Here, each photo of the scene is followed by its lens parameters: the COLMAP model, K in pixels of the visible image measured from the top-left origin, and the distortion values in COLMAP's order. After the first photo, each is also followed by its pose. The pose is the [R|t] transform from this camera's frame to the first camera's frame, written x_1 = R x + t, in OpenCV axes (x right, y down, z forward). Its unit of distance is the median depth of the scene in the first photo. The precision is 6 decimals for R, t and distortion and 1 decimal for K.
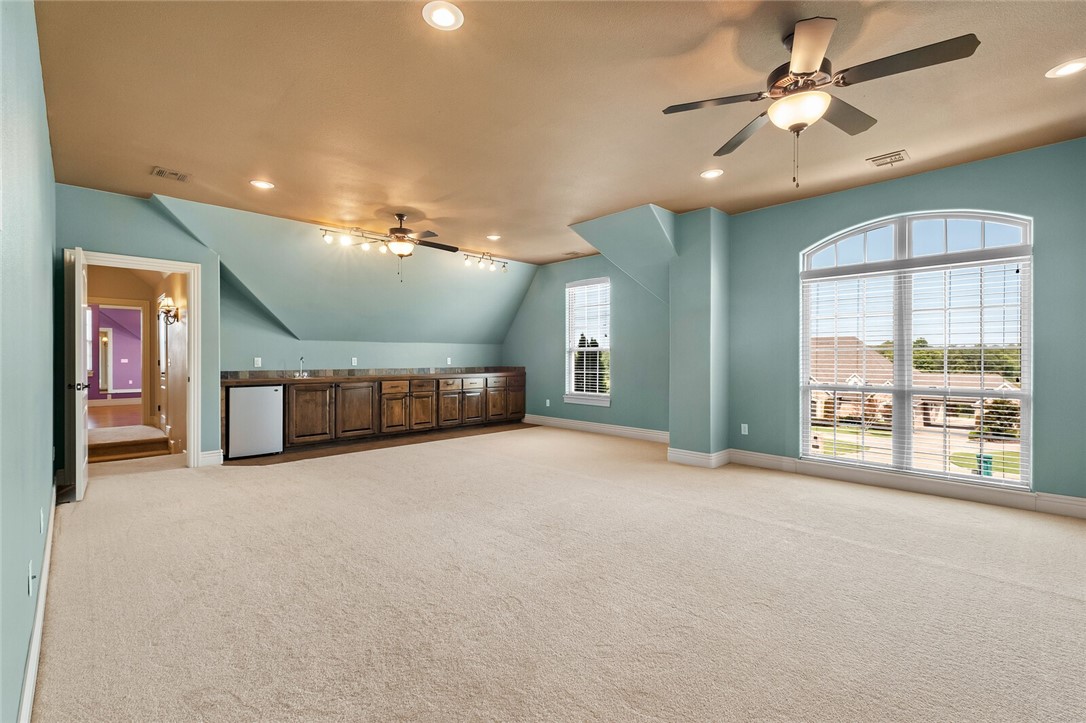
lens RADIAL K [[476.5, 0, 543.0], [0, 476.5, 361.5], [0, 0, 1]] dist [0.000580, 0.000000]
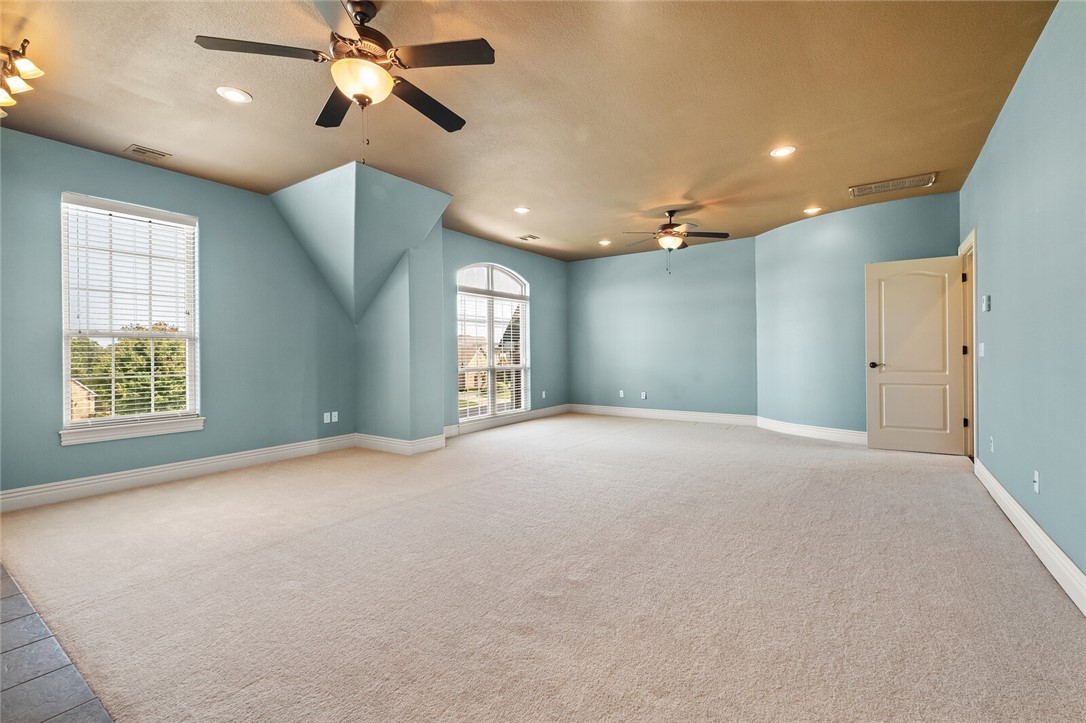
lens RADIAL K [[476.5, 0, 543.0], [0, 476.5, 361.5], [0, 0, 1]] dist [0.000580, 0.000000]
pose [[-0.190168, -0.019721, 0.981553, -0.918904], [0.016928, 0.999584, 0.023363, -0.001320], [-0.981606, 0.021058, -0.189755, 1.140424]]
